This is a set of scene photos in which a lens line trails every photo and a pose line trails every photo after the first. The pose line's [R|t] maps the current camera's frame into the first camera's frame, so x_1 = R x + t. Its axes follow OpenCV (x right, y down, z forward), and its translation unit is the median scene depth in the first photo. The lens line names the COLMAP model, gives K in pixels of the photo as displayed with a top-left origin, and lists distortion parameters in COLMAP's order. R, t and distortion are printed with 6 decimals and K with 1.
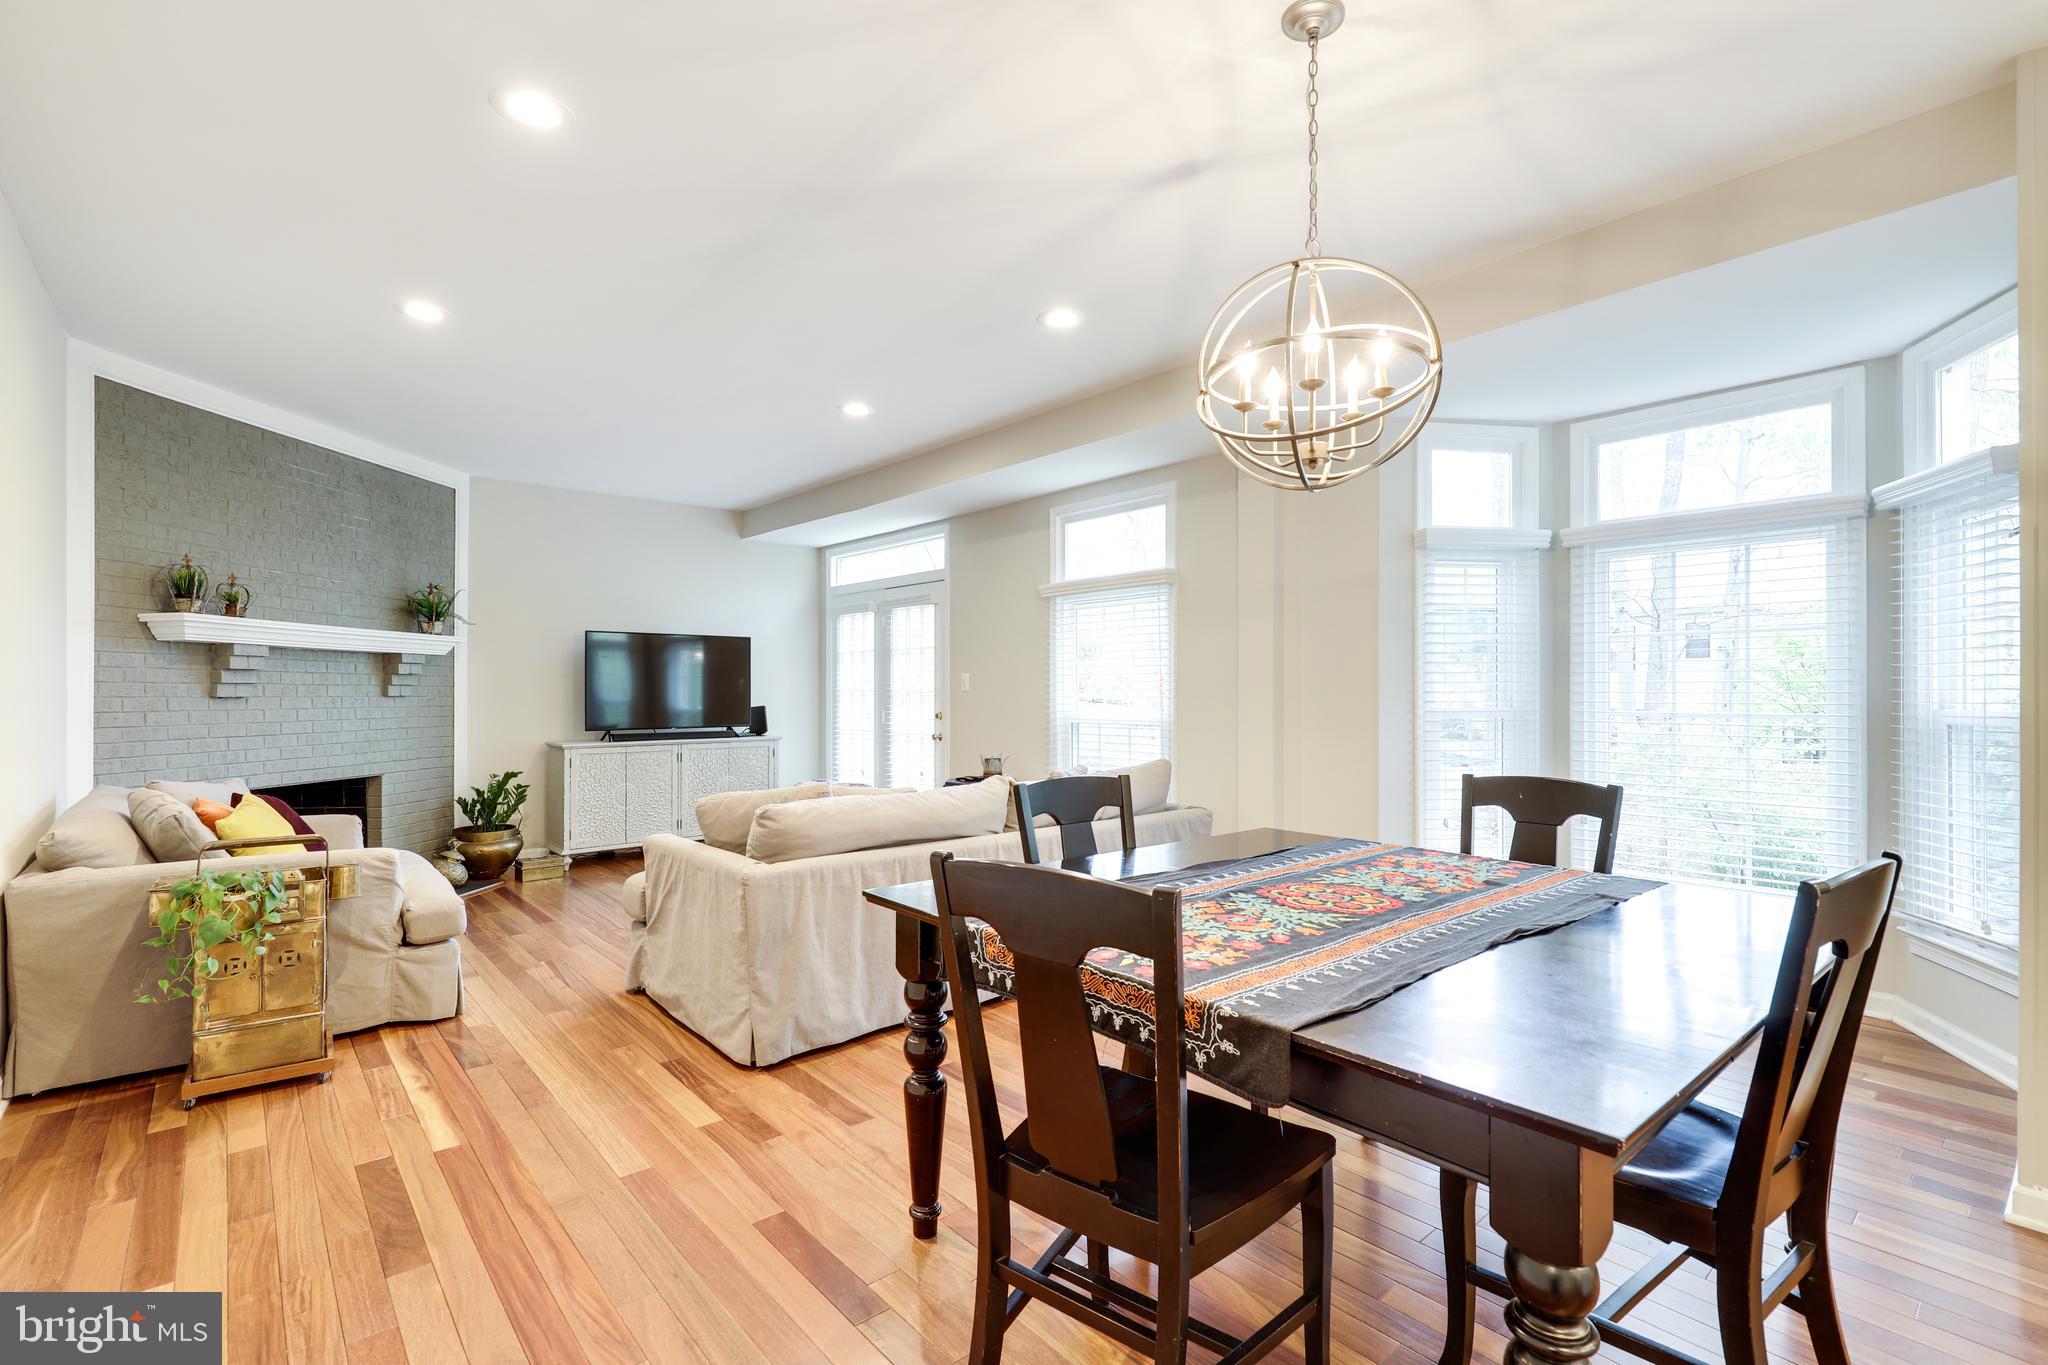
lens RADIAL K [[928.9, 0, 1027.0], [0, 928.9, 687.5], [0, 0, 1]] dist [0.000534, 0.000238]
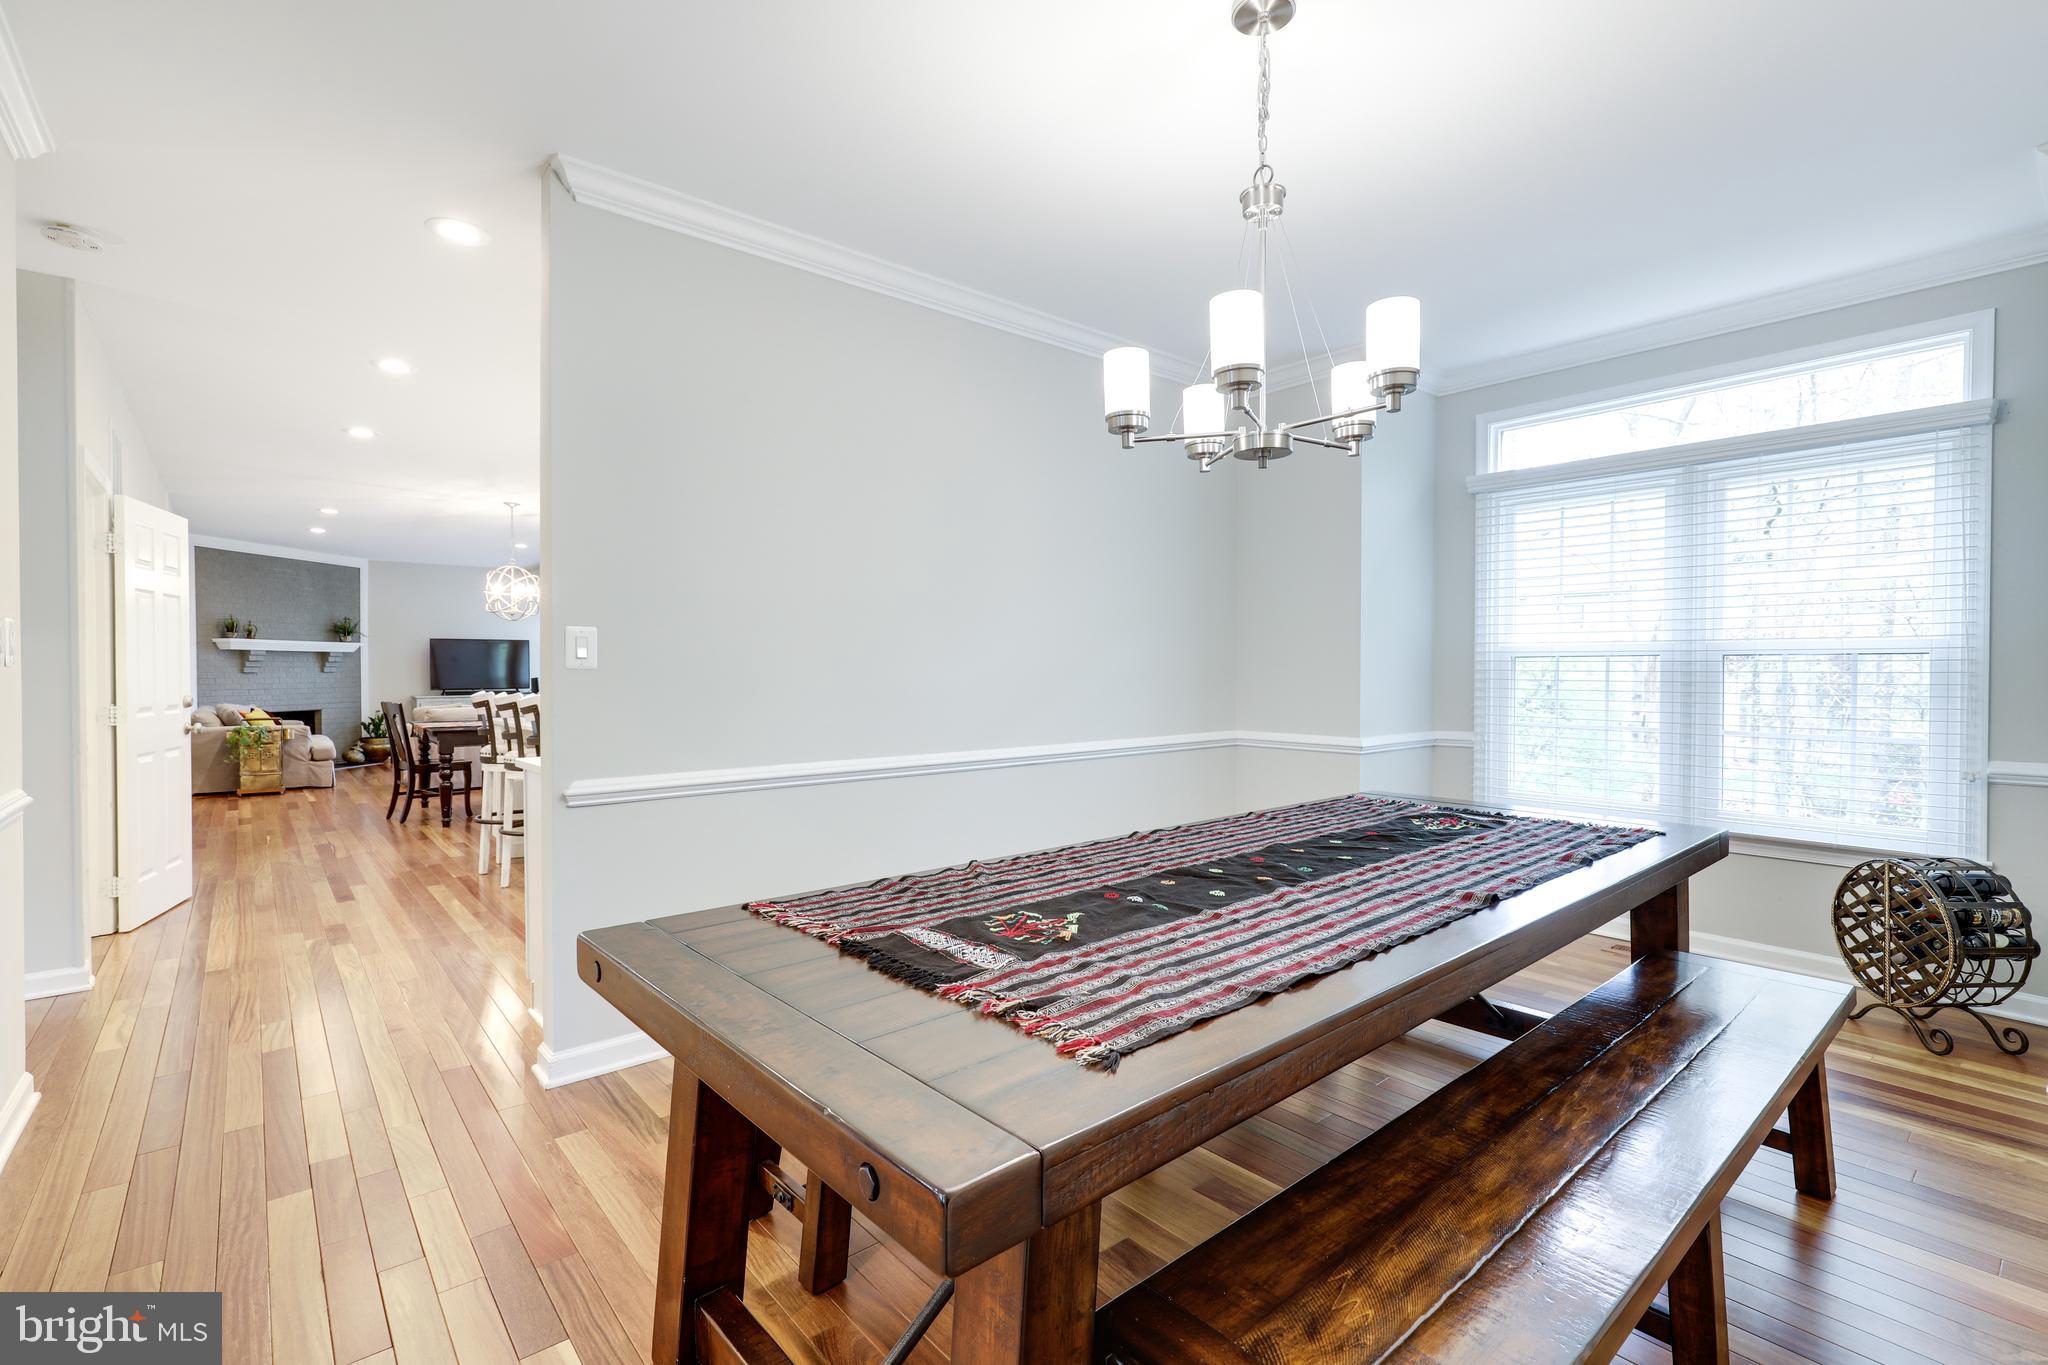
lens RADIAL K [[928.9, 0, 1030.3], [0, 928.9, 684.9], [0, 0, 1]] dist [0.000534, 0.000238]
pose [[0.999924, -0.000211, -0.012339, 1.149479], [0.000499, 0.999728, 0.023336, -0.012601], [0.012331, -0.023341, 0.999652, -1.330521]]
